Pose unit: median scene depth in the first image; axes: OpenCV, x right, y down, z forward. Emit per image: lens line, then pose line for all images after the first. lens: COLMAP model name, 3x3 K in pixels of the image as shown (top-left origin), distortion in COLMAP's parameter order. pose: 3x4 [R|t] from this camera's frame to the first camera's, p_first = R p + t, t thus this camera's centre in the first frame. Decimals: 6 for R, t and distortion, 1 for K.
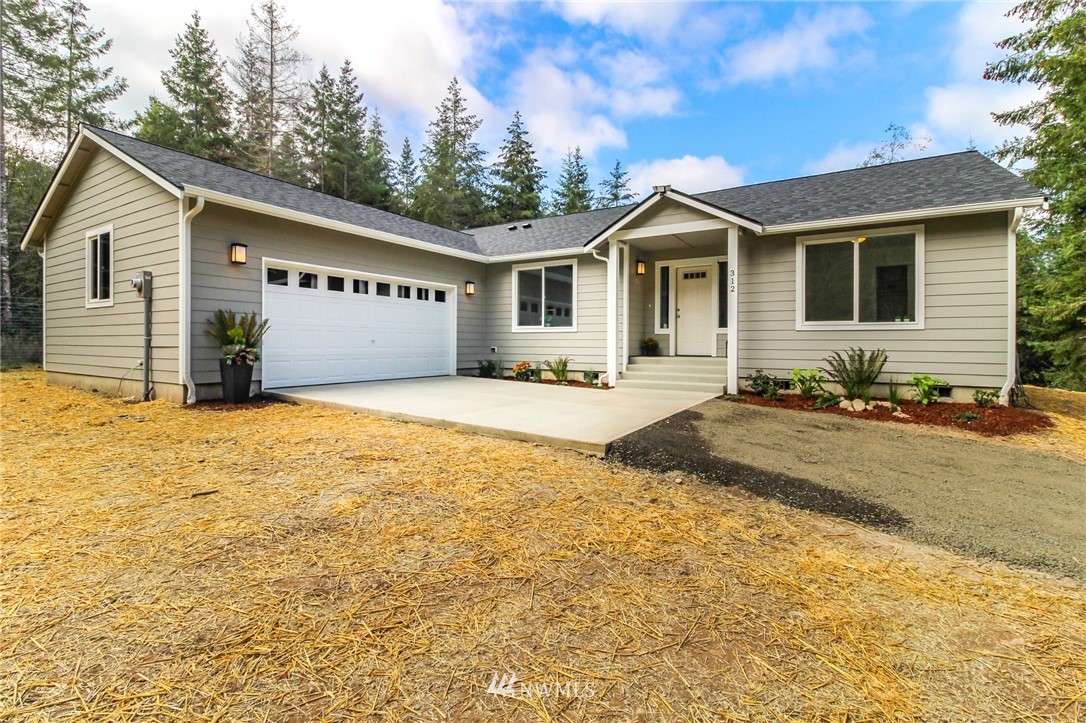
lens RADIAL K [[505.9, 0, 556.0], [0, 505.9, 345.0], [0, 0, 1]] dist [0.002387, -0.007618]
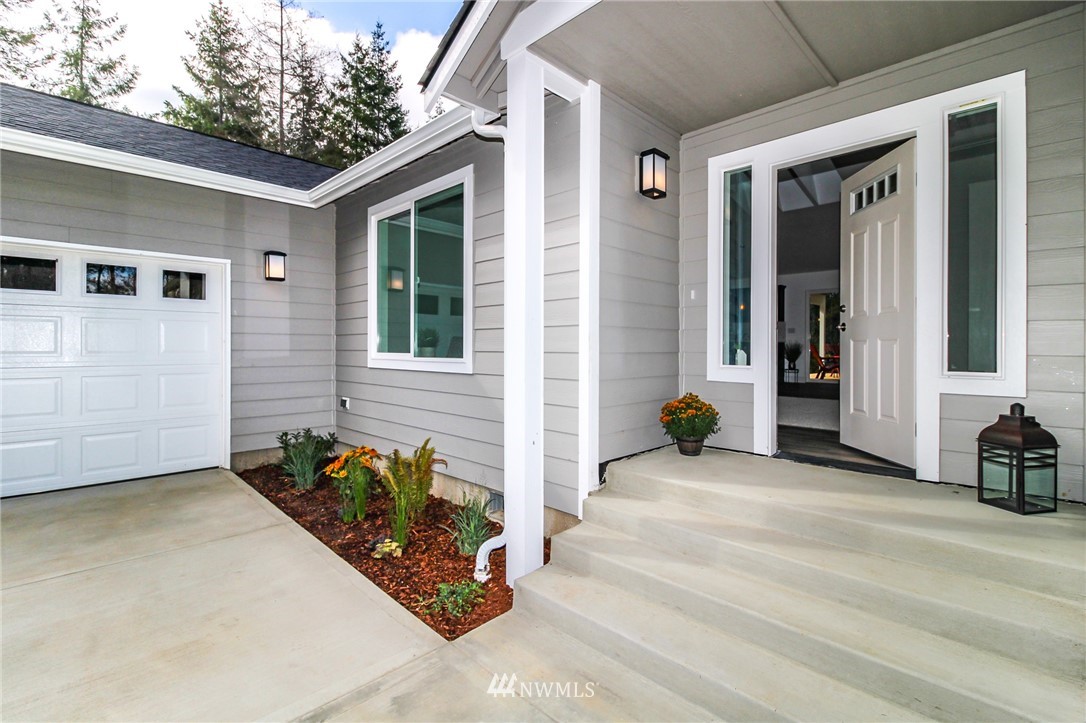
lens RADIAL K [[505.9, 0, 556.0], [0, 505.9, 345.0], [0, 0, 1]] dist [0.002387, -0.007618]
pose [[0.976060, -0.006627, -0.217400, 0.157747], [0.005952, 0.999975, -0.003762, -0.040508], [0.217419, 0.002378, 0.976075, 0.613311]]
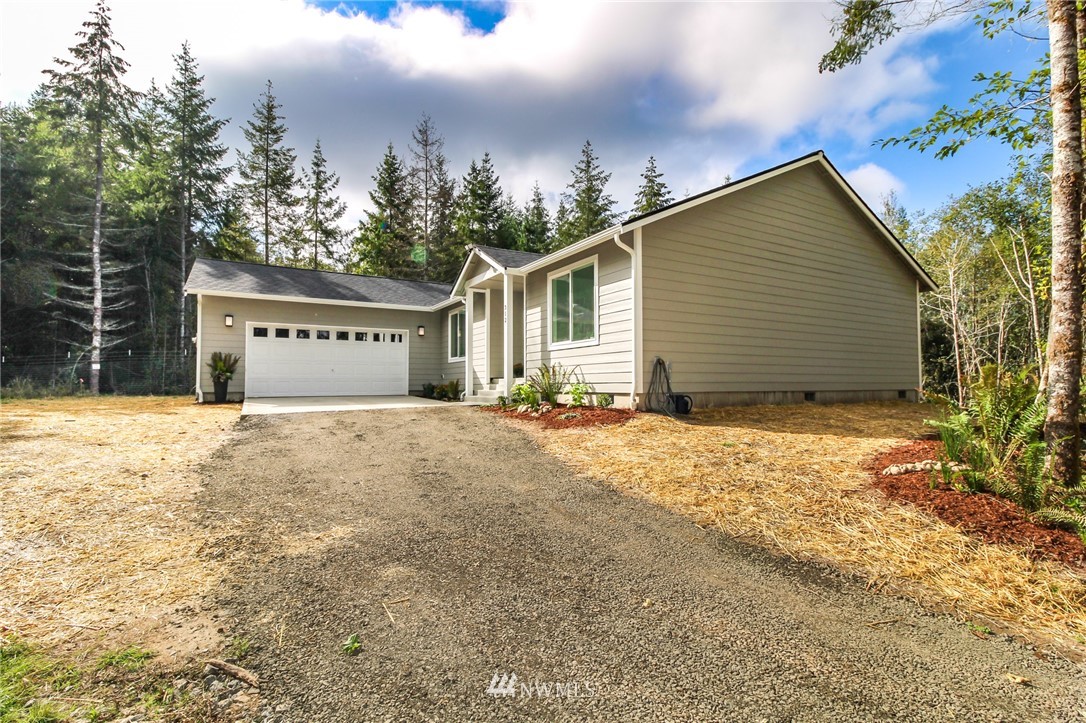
lens RADIAL K [[509.0, 0, 543.0], [0, 509.0, 361.5], [0, 0, 1]] dist [0.001775, -0.000131]
pose [[0.881194, -0.032661, -0.471625, 0.741065], [0.009293, 0.998615, -0.051793, 0.041586], [0.472663, 0.041257, 0.880277, -0.041045]]
